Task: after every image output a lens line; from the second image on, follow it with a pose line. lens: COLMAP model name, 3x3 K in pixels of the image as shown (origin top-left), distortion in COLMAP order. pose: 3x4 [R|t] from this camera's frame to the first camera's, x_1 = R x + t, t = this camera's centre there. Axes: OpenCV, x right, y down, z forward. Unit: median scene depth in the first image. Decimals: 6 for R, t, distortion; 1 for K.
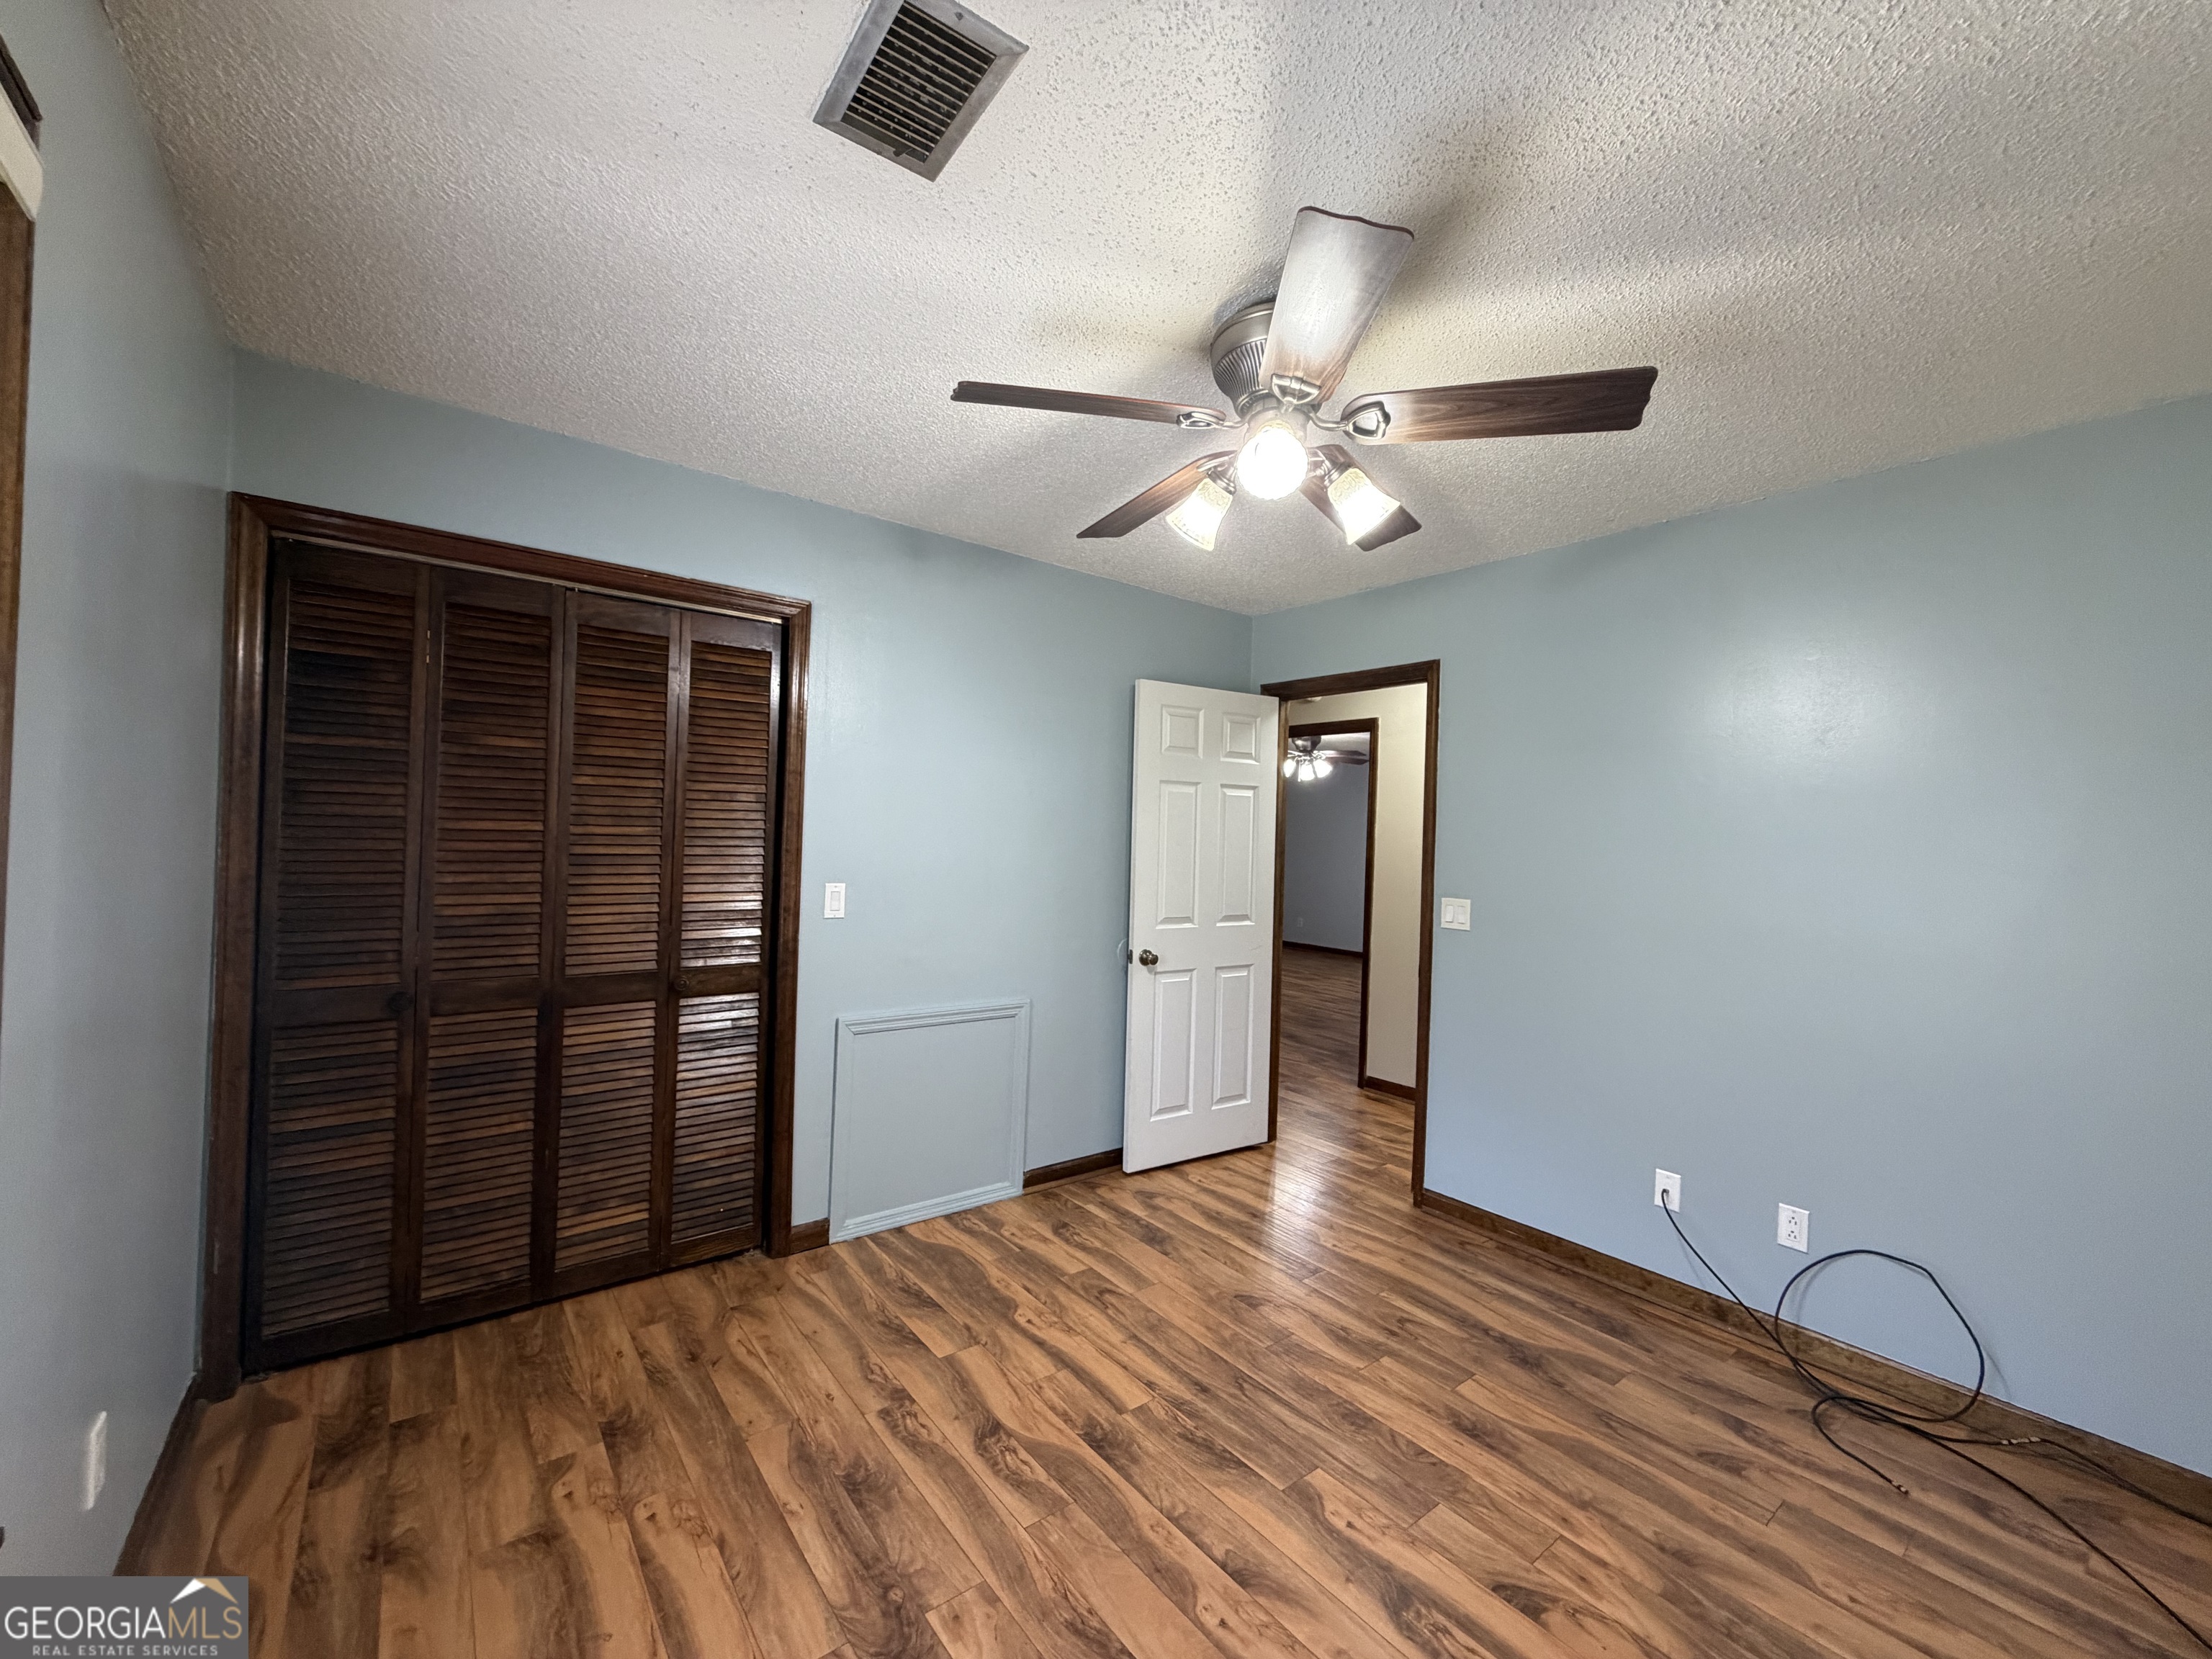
lens RADIAL K [[881.1, 0, 1103.0], [0, 881.1, 829.5], [0, 0, 1]] dist [0.000783, 0.000357]
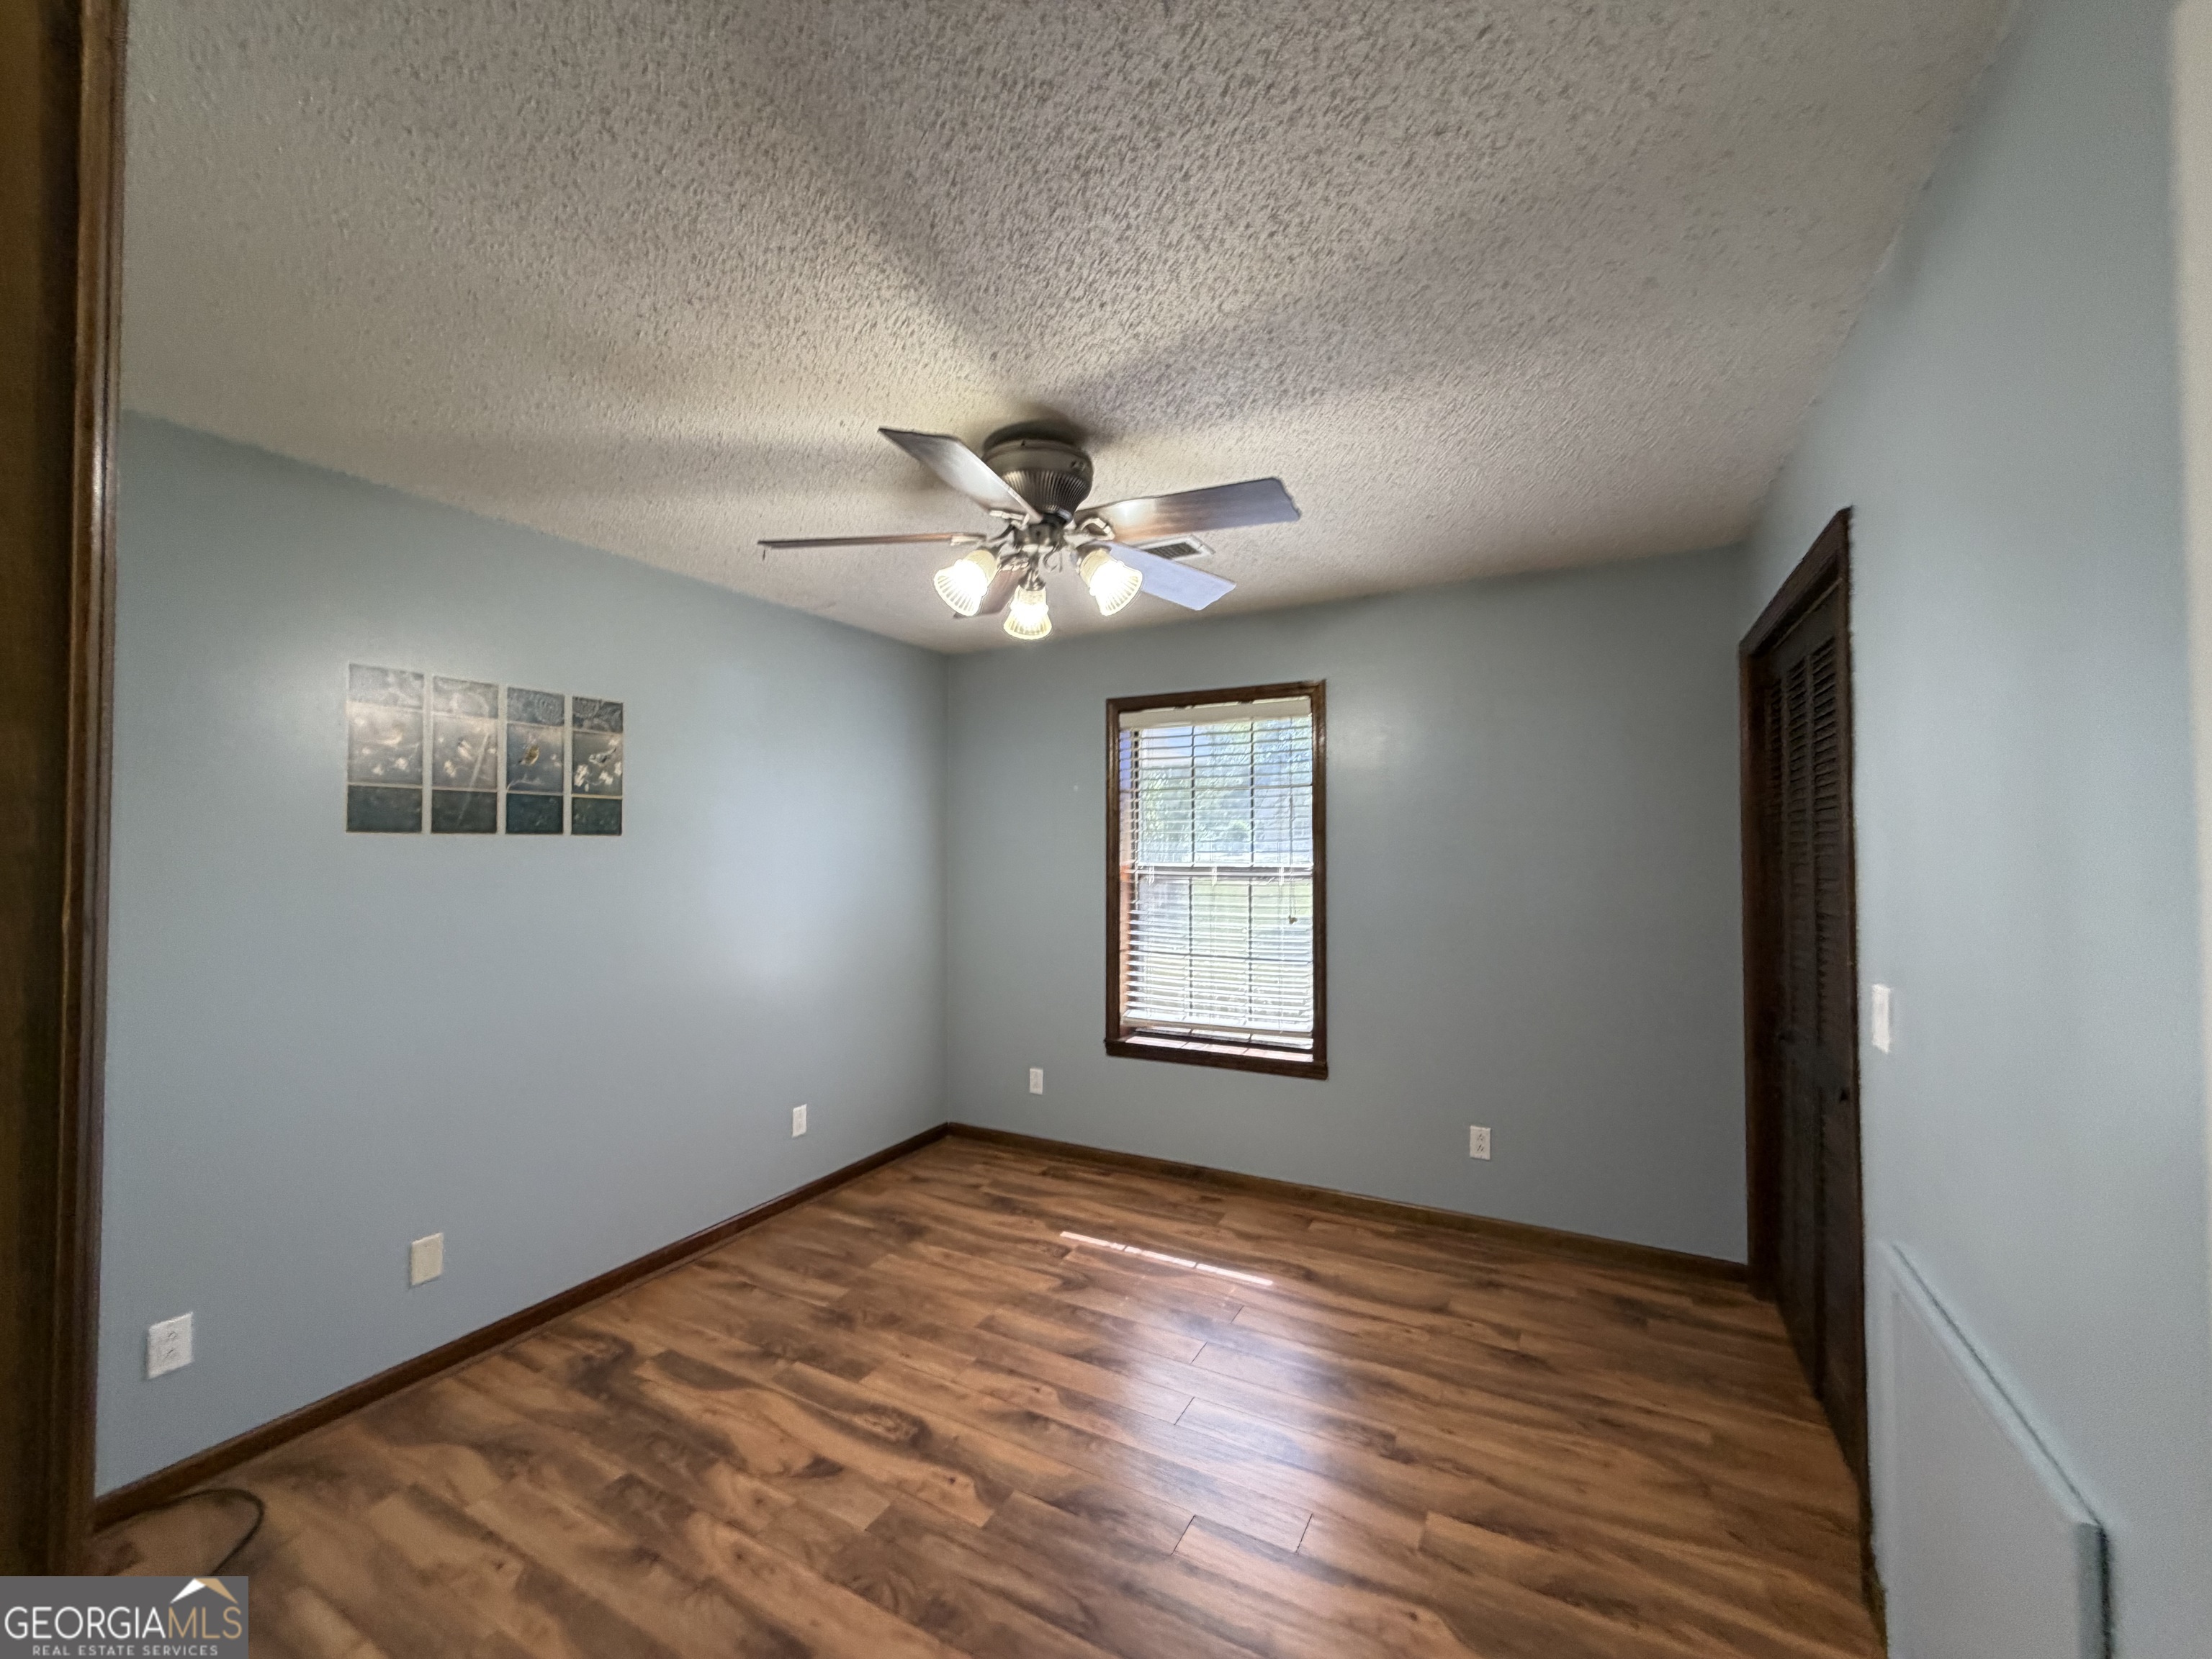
lens RADIAL K [[881.1, 0, 1103.0], [0, 881.1, 829.5], [0, 0, 1]] dist [0.000783, 0.000357]
pose [[-0.917225, -0.035443, -0.396790, 0.564344], [-0.020335, 0.998901, -0.042220, -0.005629], [0.397850, -0.030656, -0.916938, 2.077179]]
